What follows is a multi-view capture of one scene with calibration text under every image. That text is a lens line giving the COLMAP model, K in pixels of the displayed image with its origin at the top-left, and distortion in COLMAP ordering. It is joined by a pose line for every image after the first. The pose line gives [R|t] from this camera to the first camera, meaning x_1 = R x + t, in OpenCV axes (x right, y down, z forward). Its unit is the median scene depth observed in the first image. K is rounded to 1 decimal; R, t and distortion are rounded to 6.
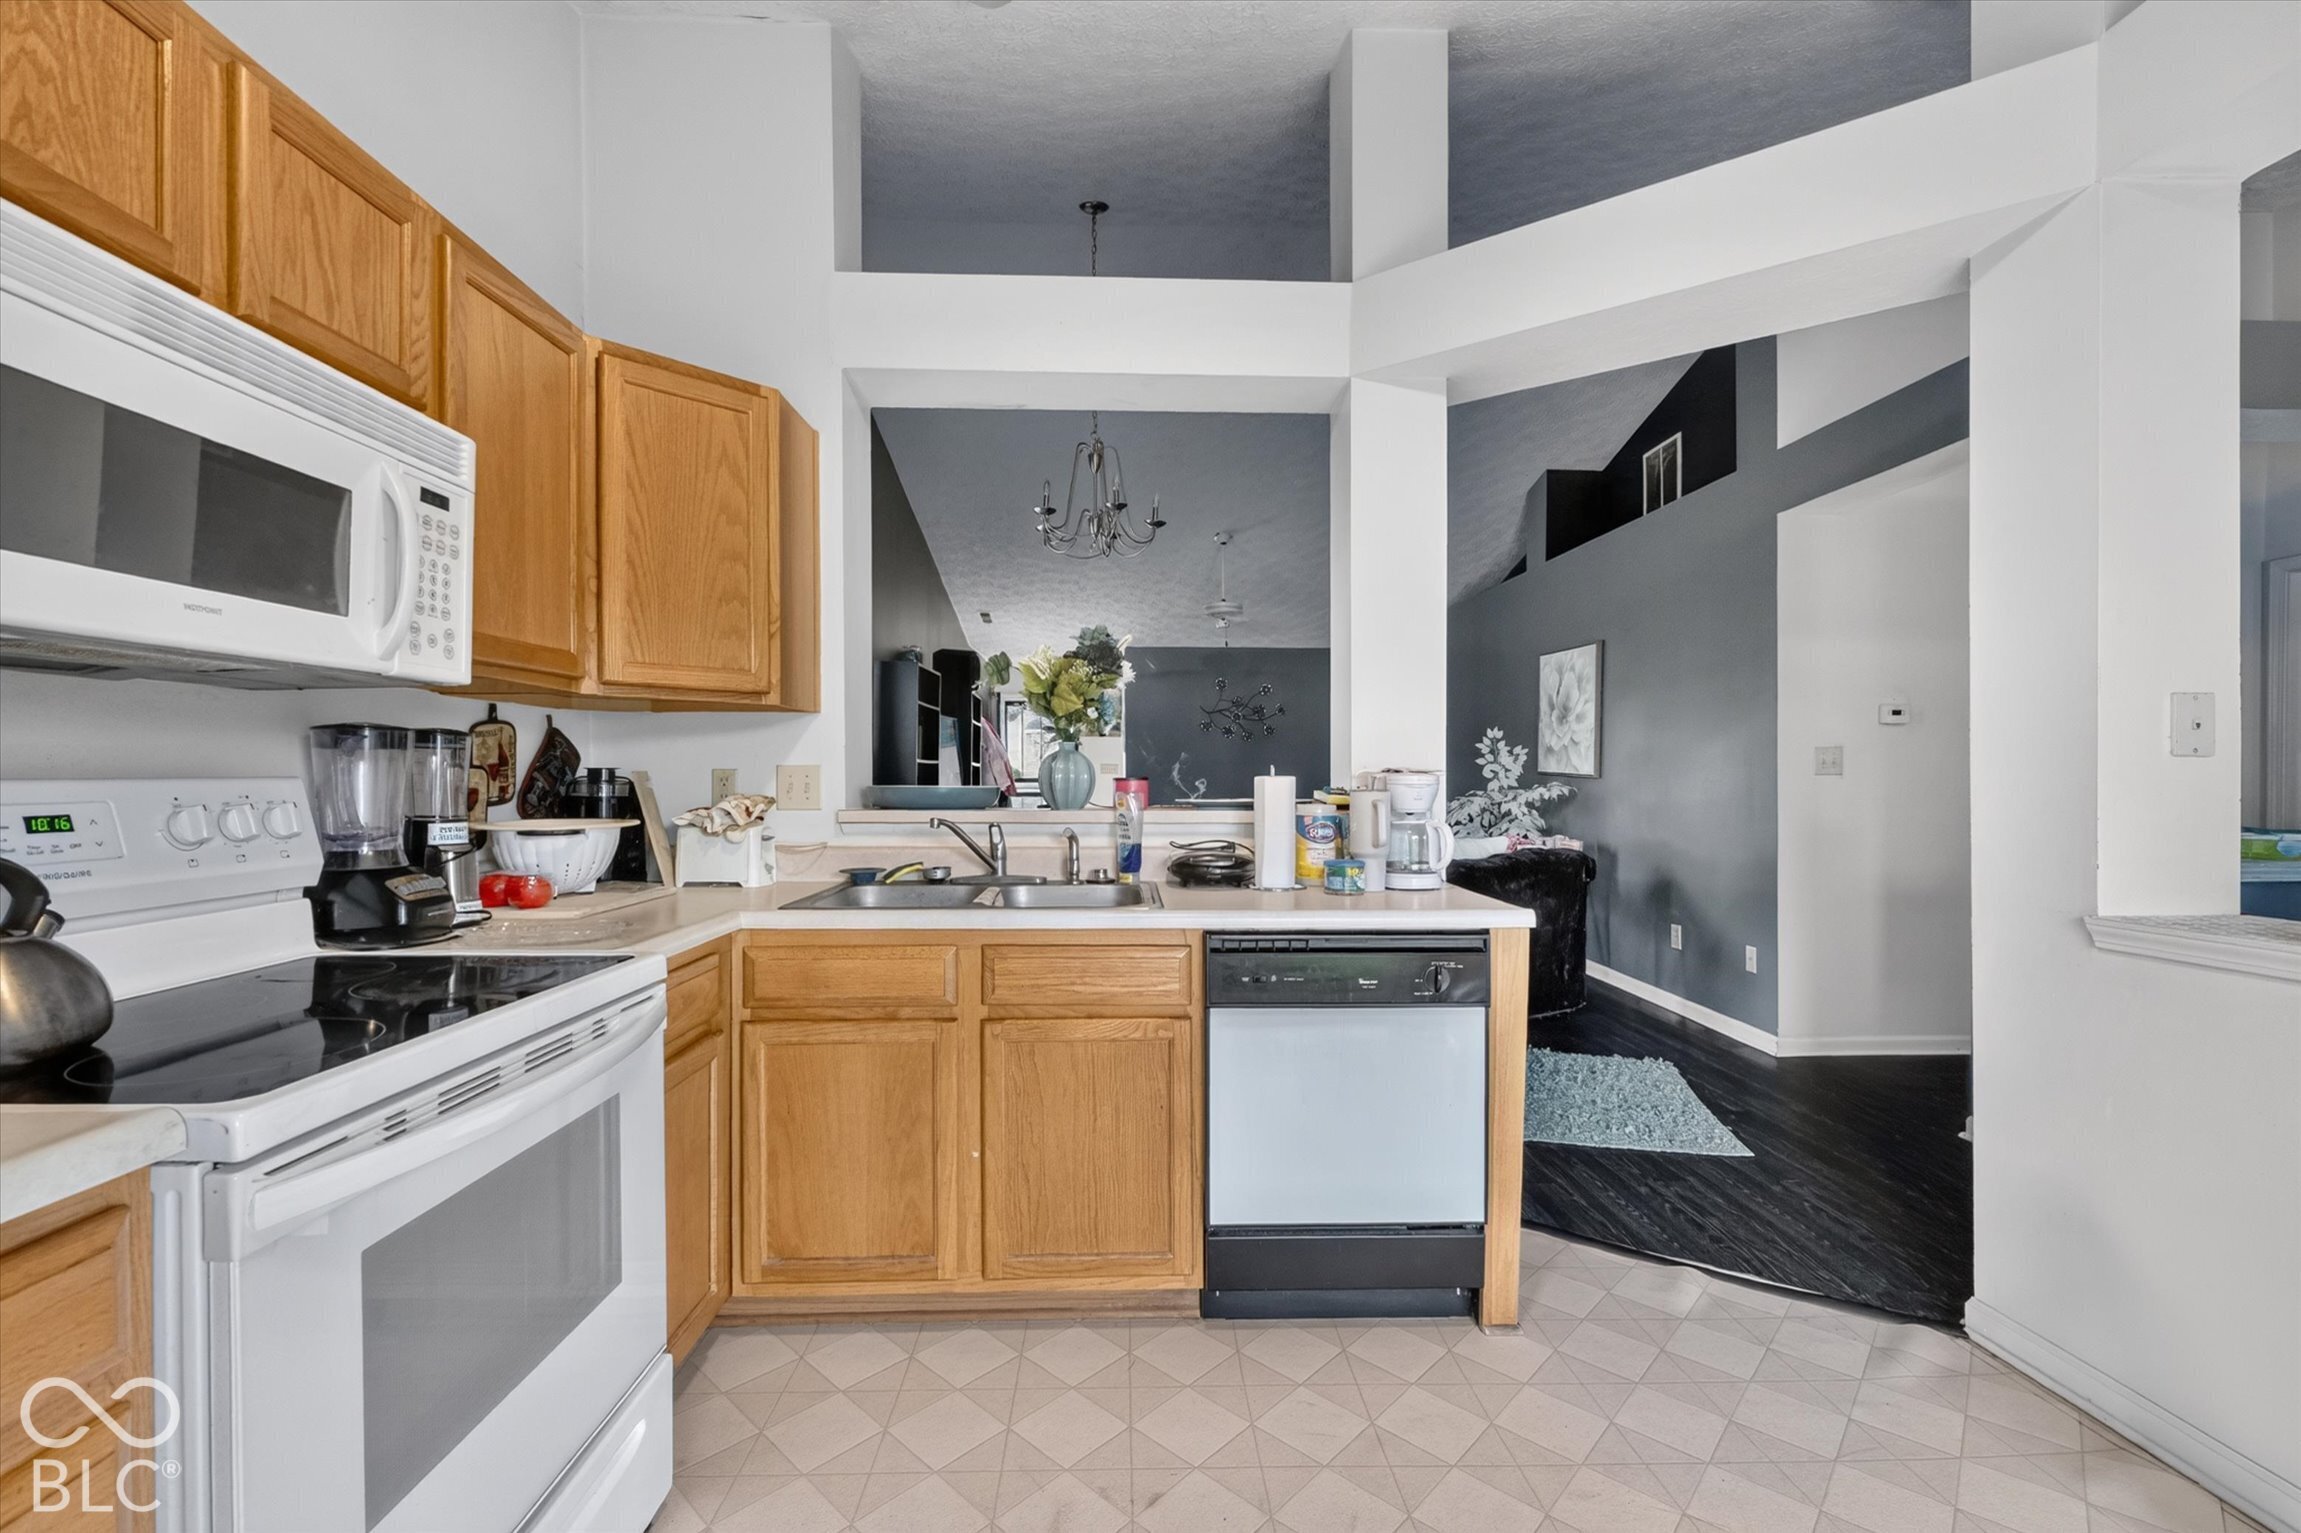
lens RADIAL K [[974.0, 0, 1138.8], [0, 974.0, 776.7], [0, 0, 1]] dist [-0.002023, -0.000457]
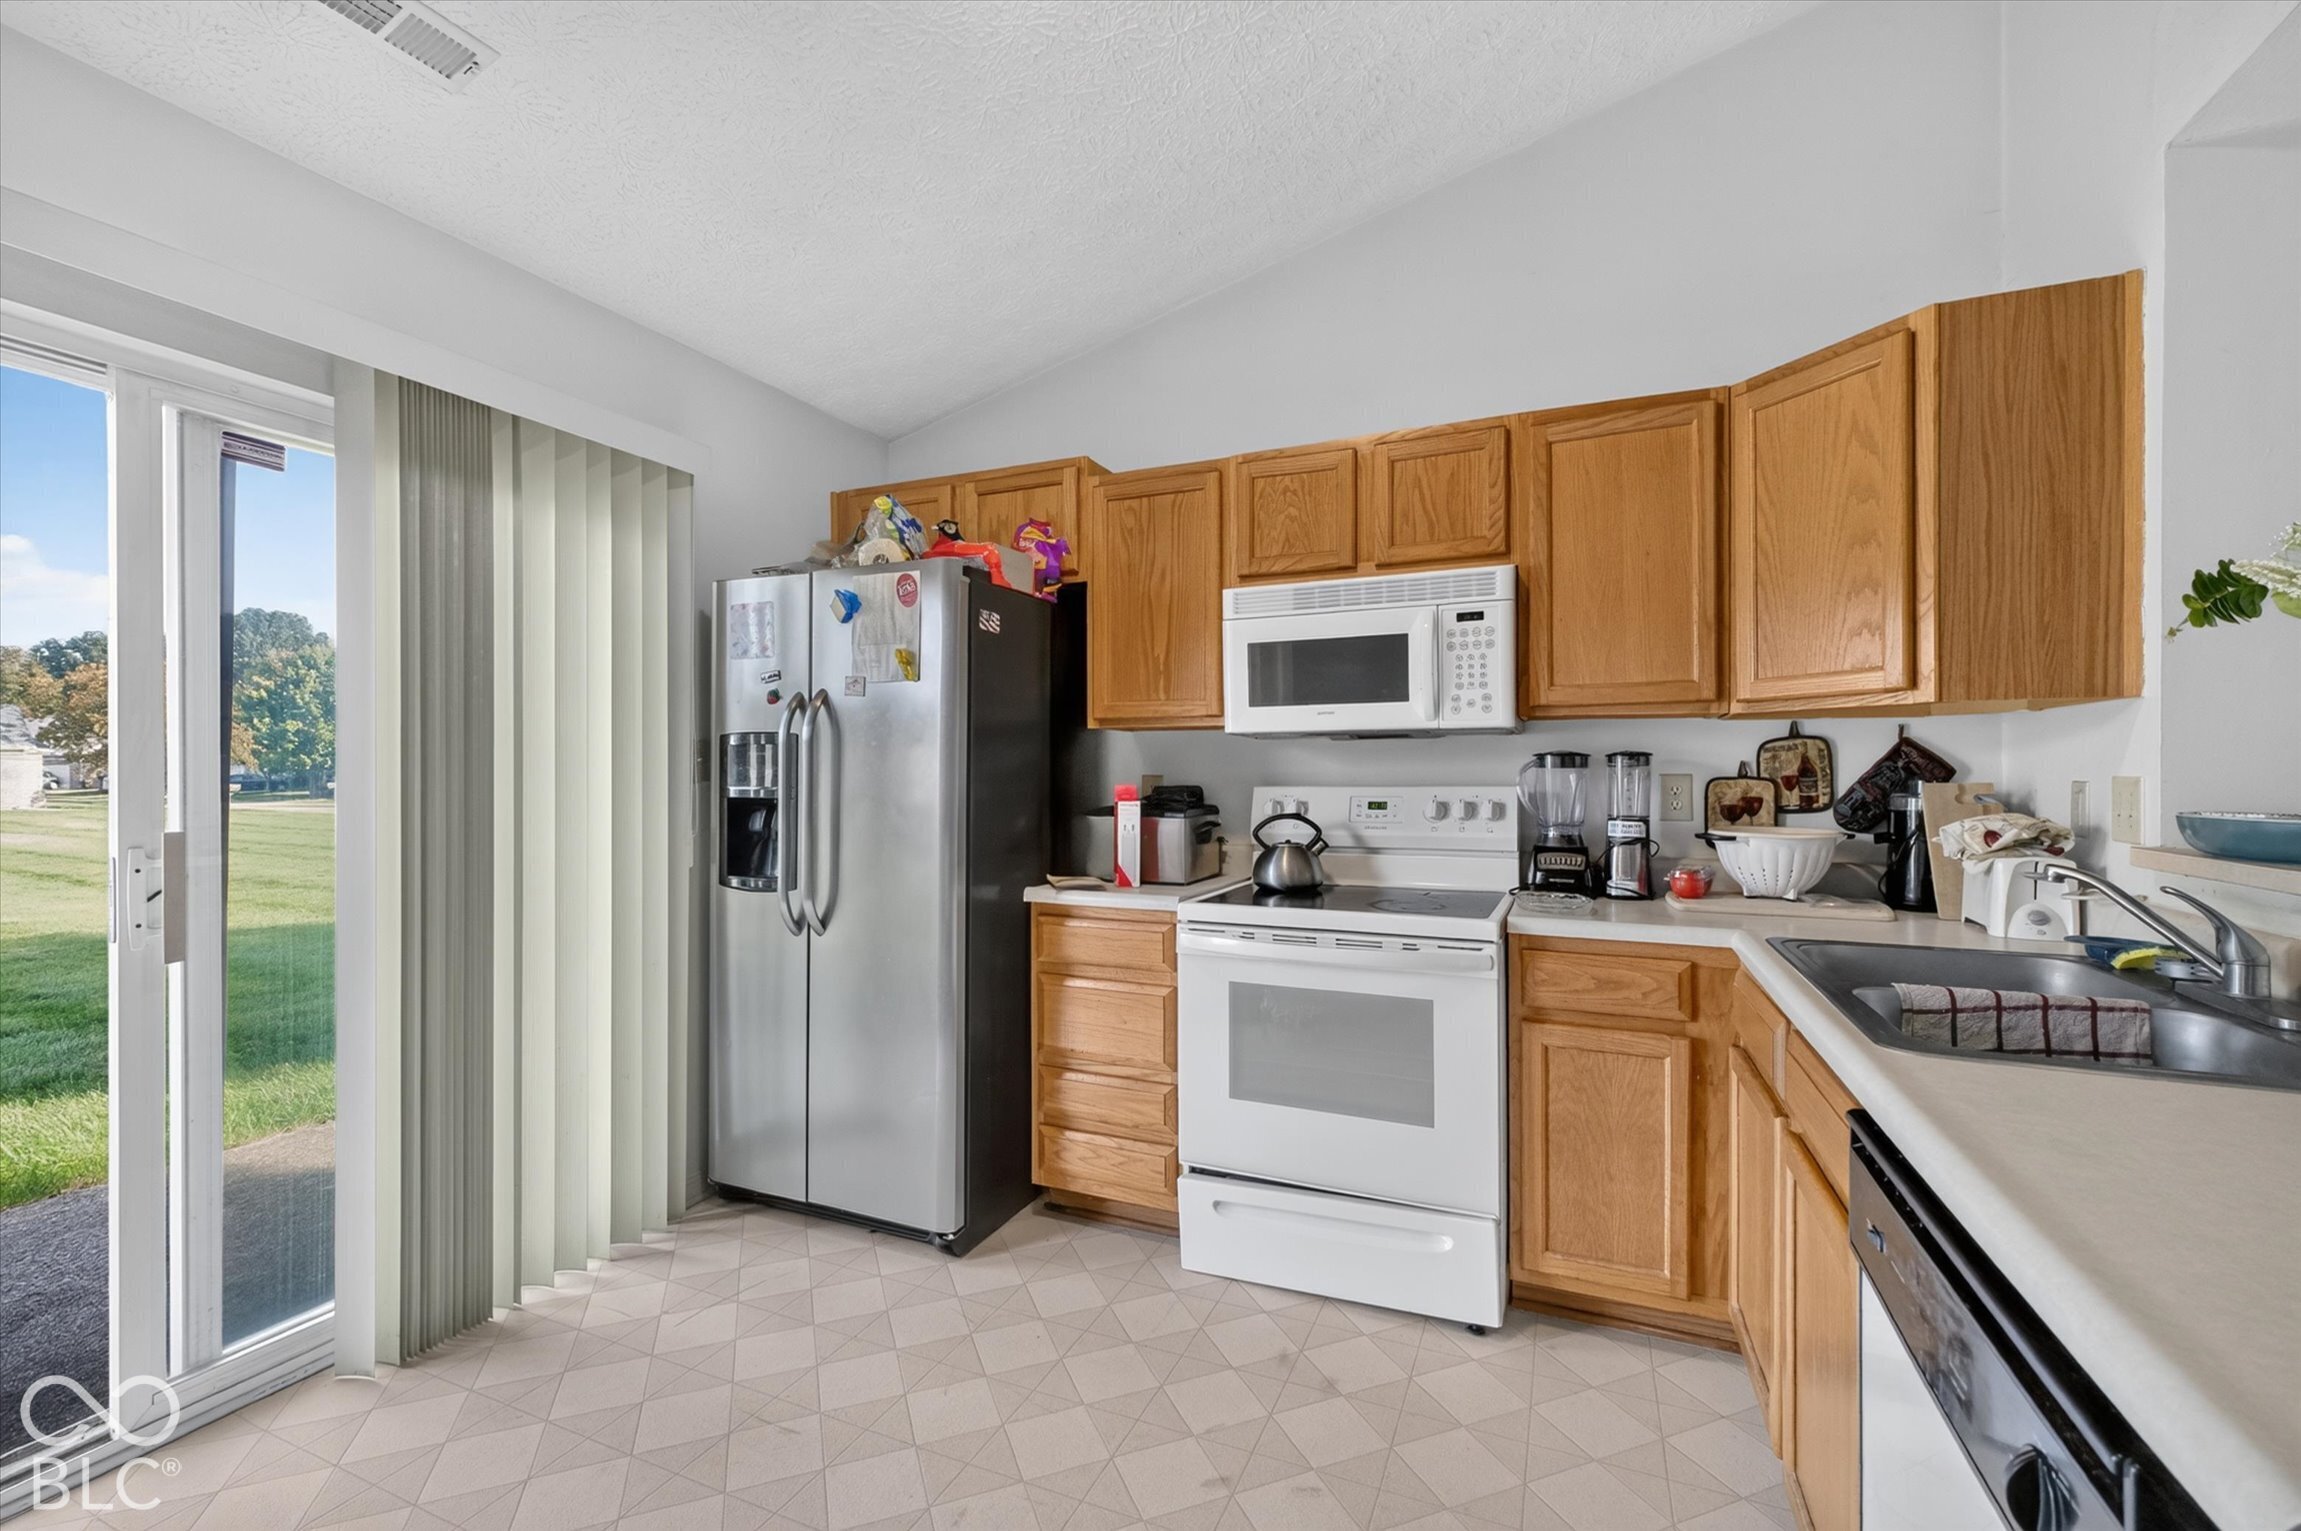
lens RADIAL K [[965.6, 0, 1147.9], [0, 965.6, 770.3], [0, 0, 1]] dist [0.000863, -0.000090]
pose [[-0.425699, -0.000339, -0.904865, 0.696526], [-0.000365, 1.000000, -0.000203, -0.020077], [0.904865, 0.000244, -0.425700, 0.865960]]
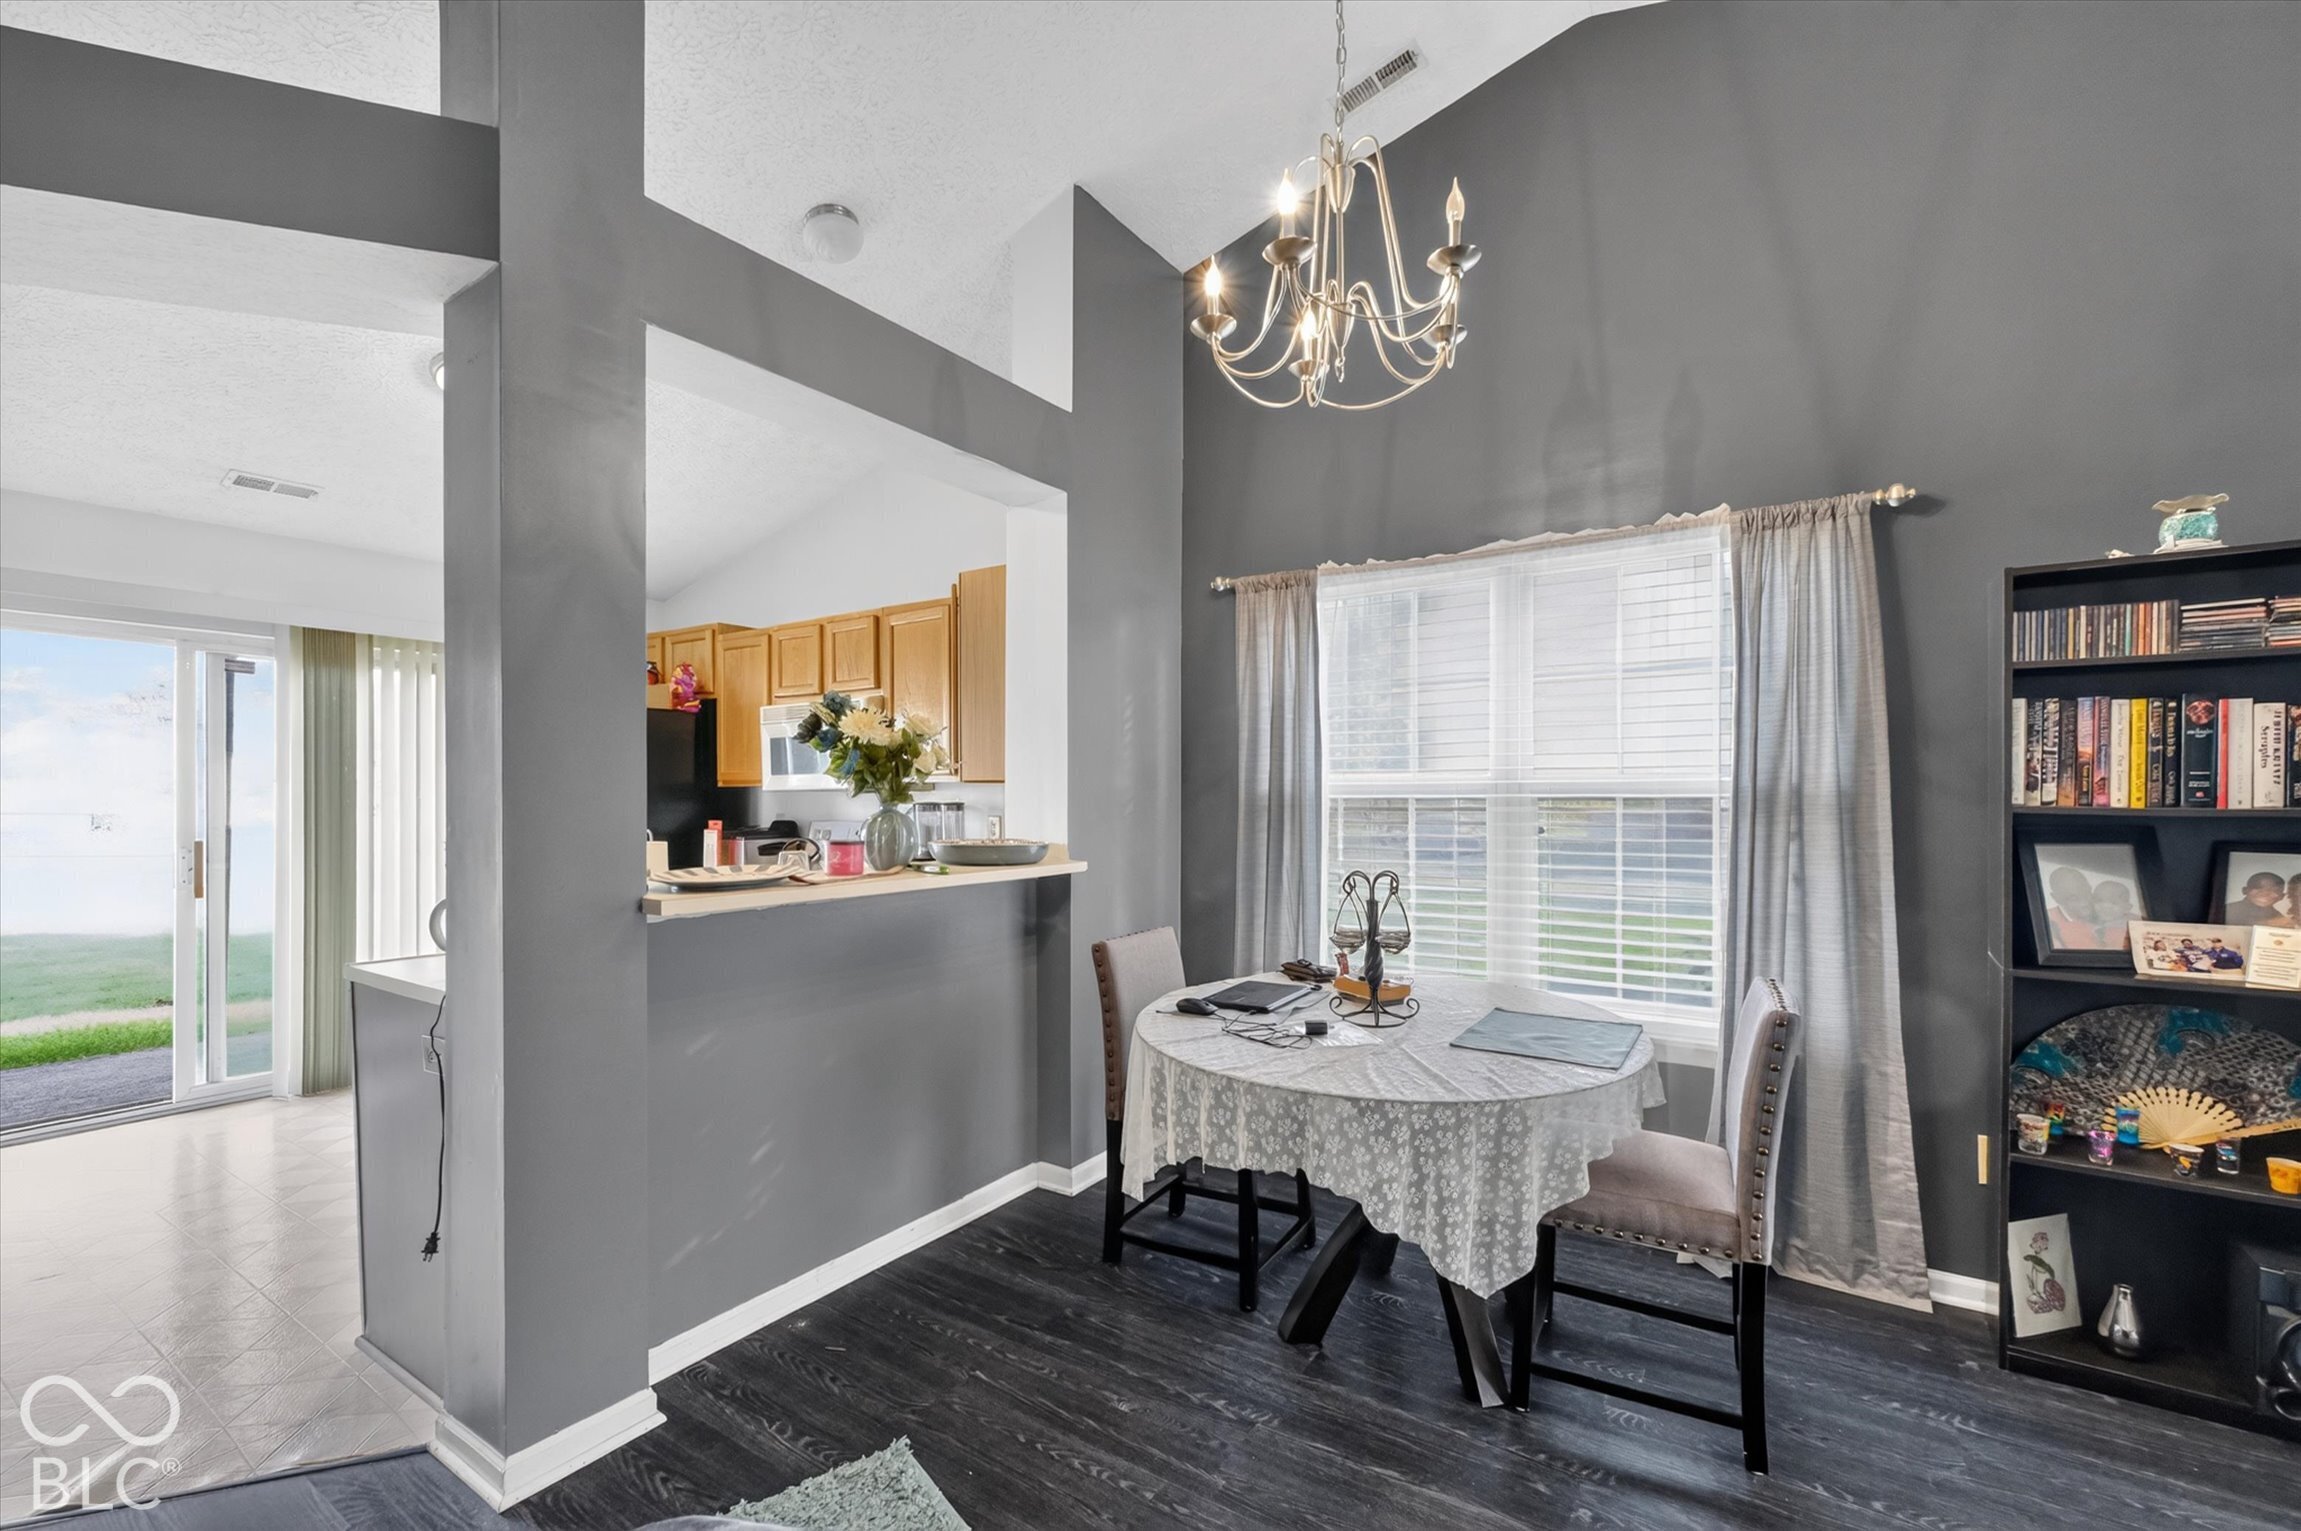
lens RADIAL K [[968.0, 0, 1153.6], [0, 968.0, 799.3], [0, 0, 1]] dist [-0.001512, -0.000101]
pose [[-0.569864, 0.003700, -0.821731, 0.789013], [0.000311, 0.999991, 0.004287, -0.057892], [0.821739, 0.002188, -0.569860, 2.360386]]
